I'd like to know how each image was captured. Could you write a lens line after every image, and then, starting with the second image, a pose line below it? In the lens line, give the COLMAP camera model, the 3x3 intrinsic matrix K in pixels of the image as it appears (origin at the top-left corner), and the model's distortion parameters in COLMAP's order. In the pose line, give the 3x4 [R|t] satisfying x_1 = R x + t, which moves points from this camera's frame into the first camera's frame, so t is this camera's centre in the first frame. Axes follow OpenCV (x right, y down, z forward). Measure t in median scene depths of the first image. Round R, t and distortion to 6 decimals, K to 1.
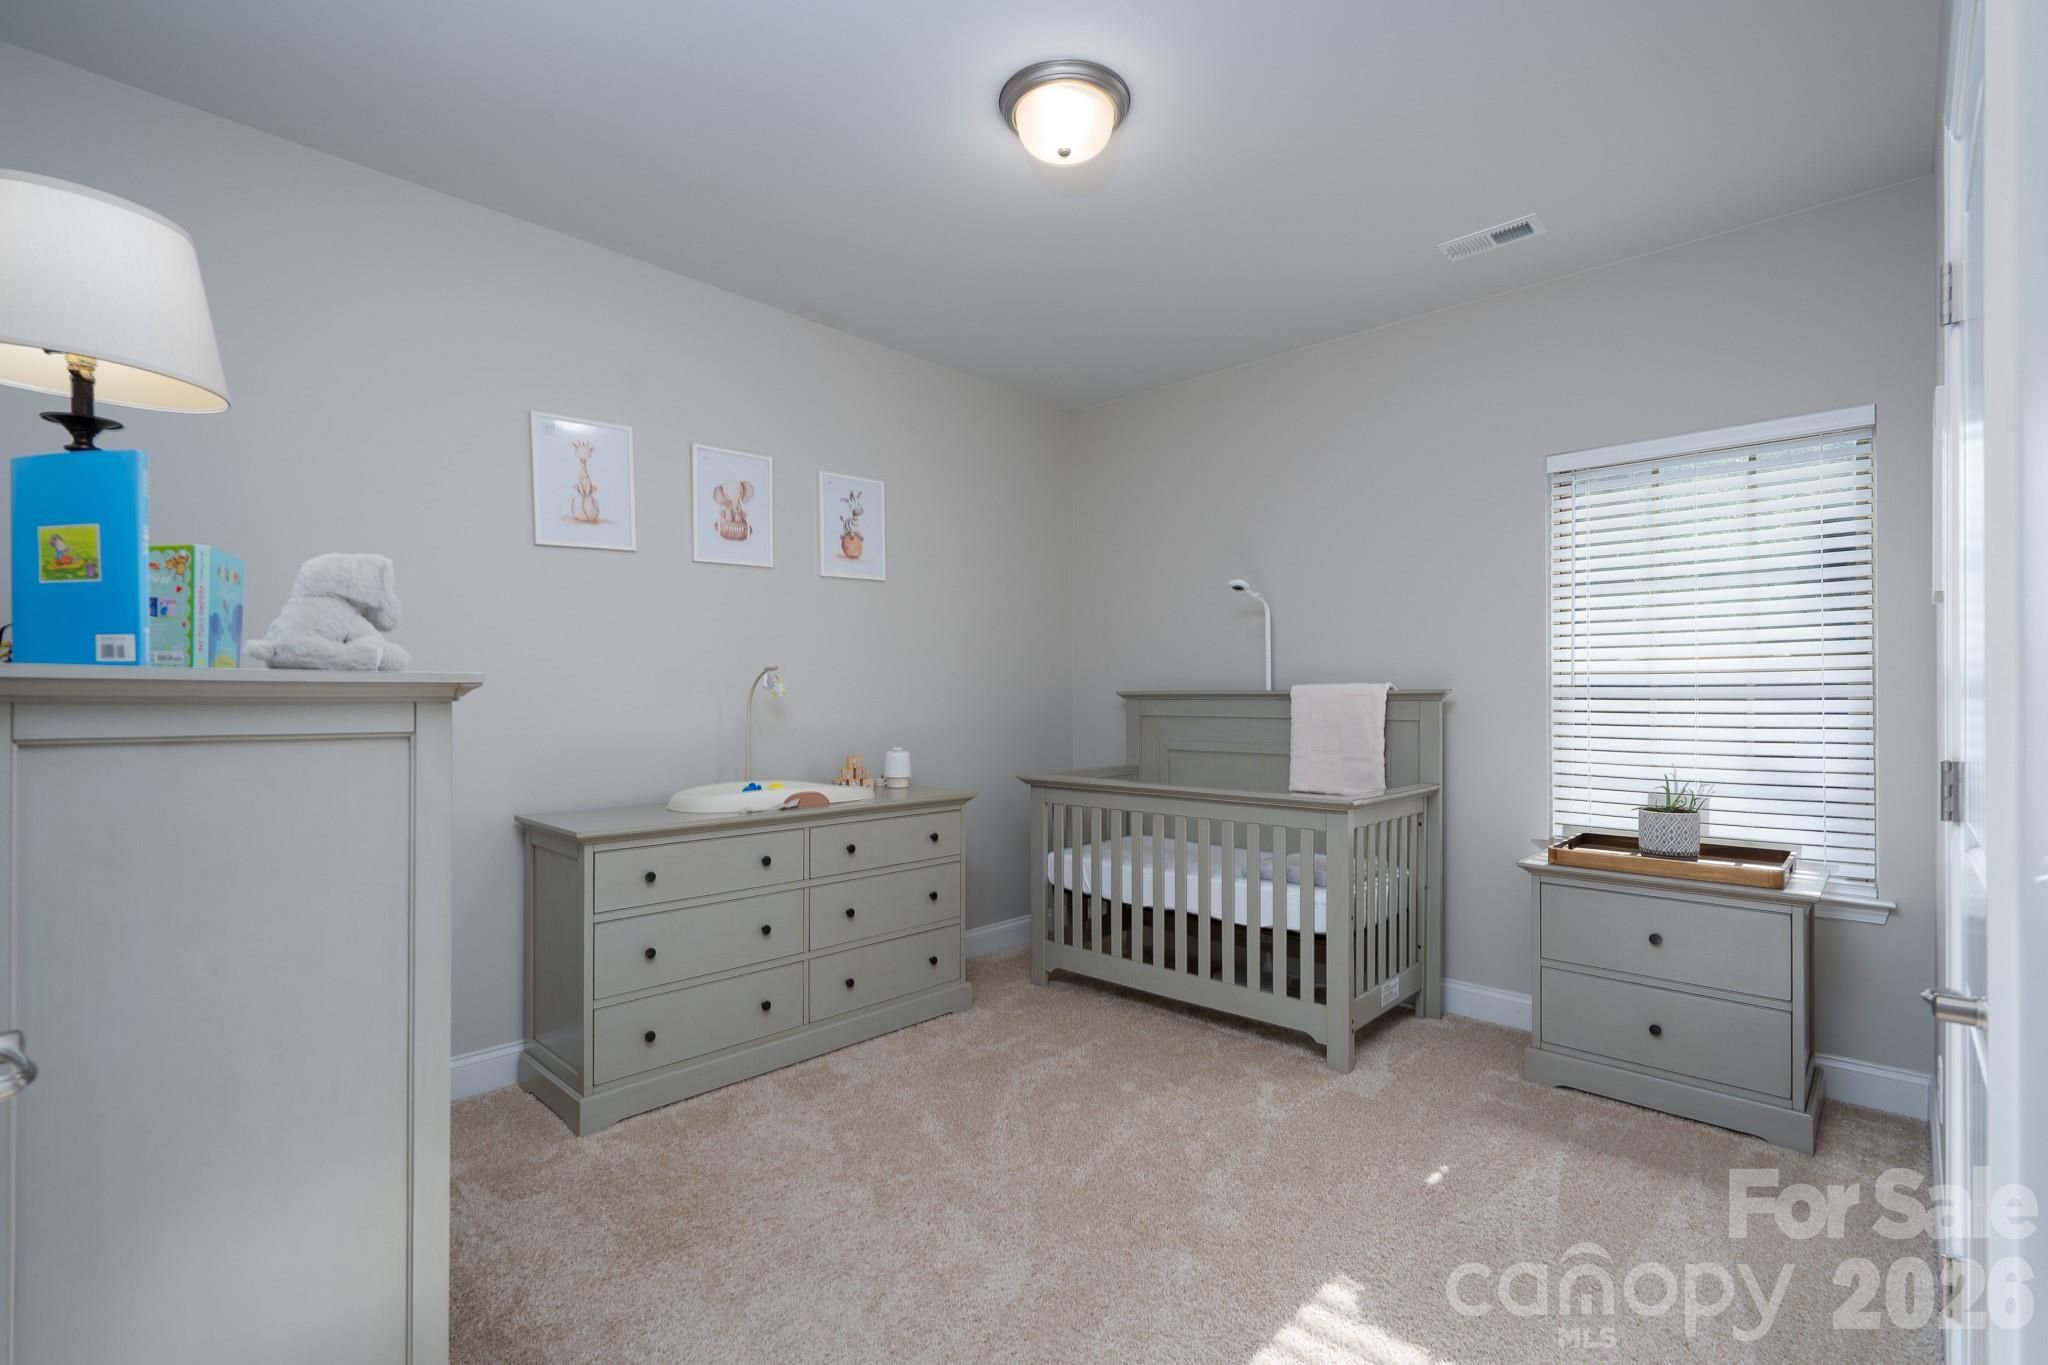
lens RADIAL K [[937.1, 0, 1014.2], [0, 937.1, 691.7], [0, 0, 1]] dist [-0.009548, 0.003132]
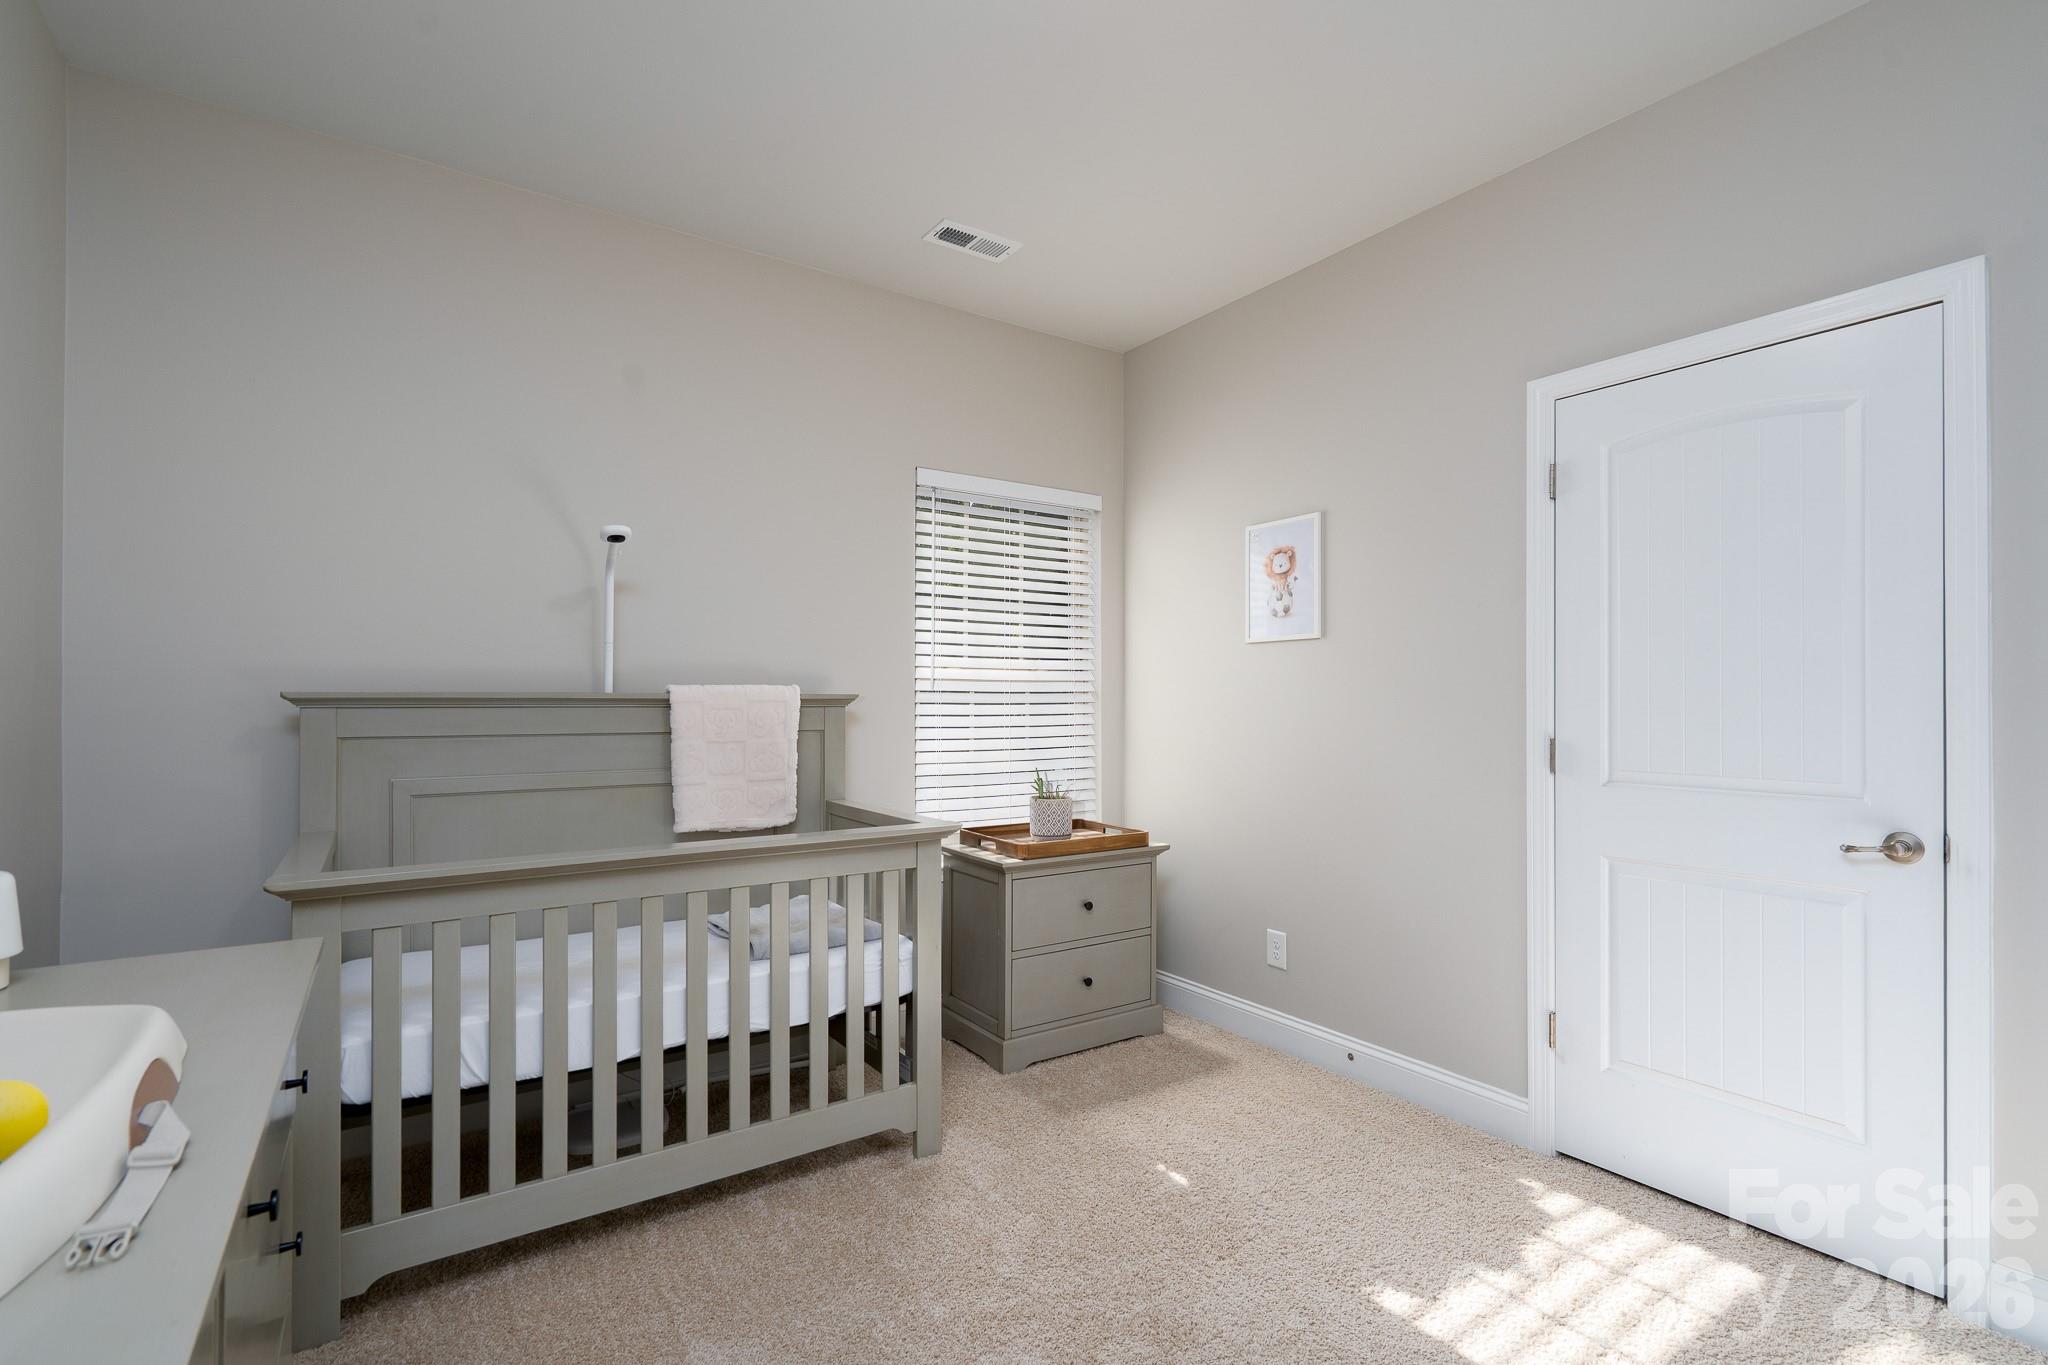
lens RADIAL K [[937.1, 0, 1019.1], [0, 937.1, 689.0], [0, 0, 1]] dist [-0.009548, 0.003132]
pose [[0.197628, 0.012848, 0.980193, -0.381816], [-0.002560, 0.999917, -0.012590, 0.004075], [-0.980274, -0.000021, 0.197644, 0.640505]]
